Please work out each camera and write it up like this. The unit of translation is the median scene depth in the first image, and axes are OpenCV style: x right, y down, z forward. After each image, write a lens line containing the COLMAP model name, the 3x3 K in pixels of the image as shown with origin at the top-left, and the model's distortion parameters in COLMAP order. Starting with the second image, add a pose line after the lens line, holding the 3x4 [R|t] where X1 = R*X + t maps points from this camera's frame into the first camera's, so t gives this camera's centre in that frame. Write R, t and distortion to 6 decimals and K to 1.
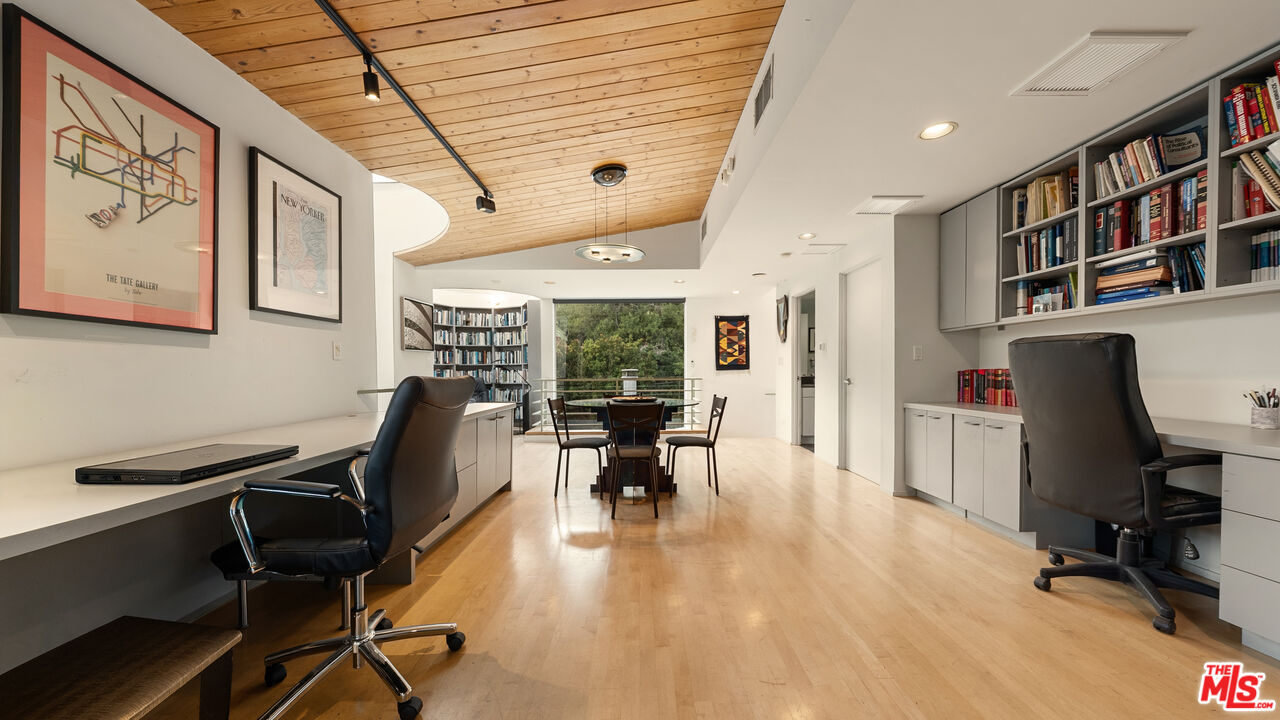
lens RADIAL K [[466.9, 0, 638.7], [0, 466.9, 375.6], [0, 0, 1]] dist [-0.000766, -0.000085]
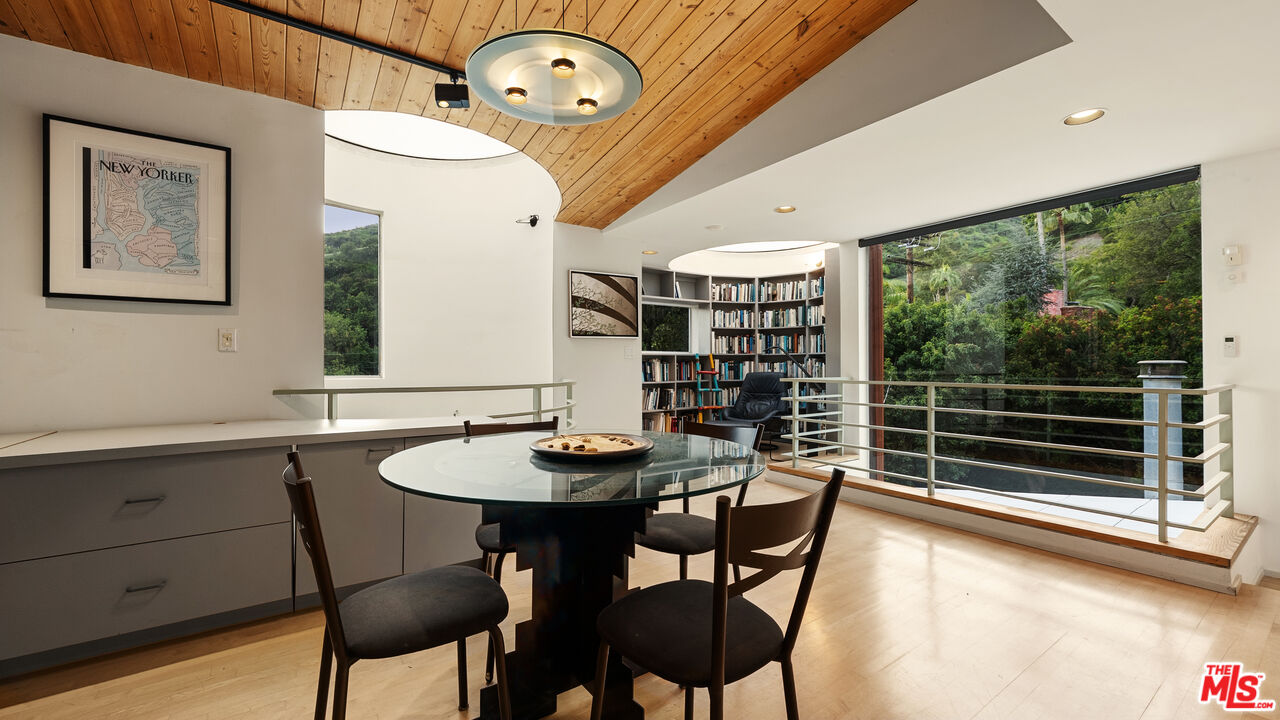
lens RADIAL K [[502.2, 0, 626.9], [0, 502.2, 364.1], [0, 0, 1]] dist [-0.002971, -0.000386]
pose [[0.559347, 0.006203, -0.828910, 0.158039], [-0.009647, 0.999953, 0.000972, -0.006483], [0.828878, 0.007453, 0.559380, 0.372961]]
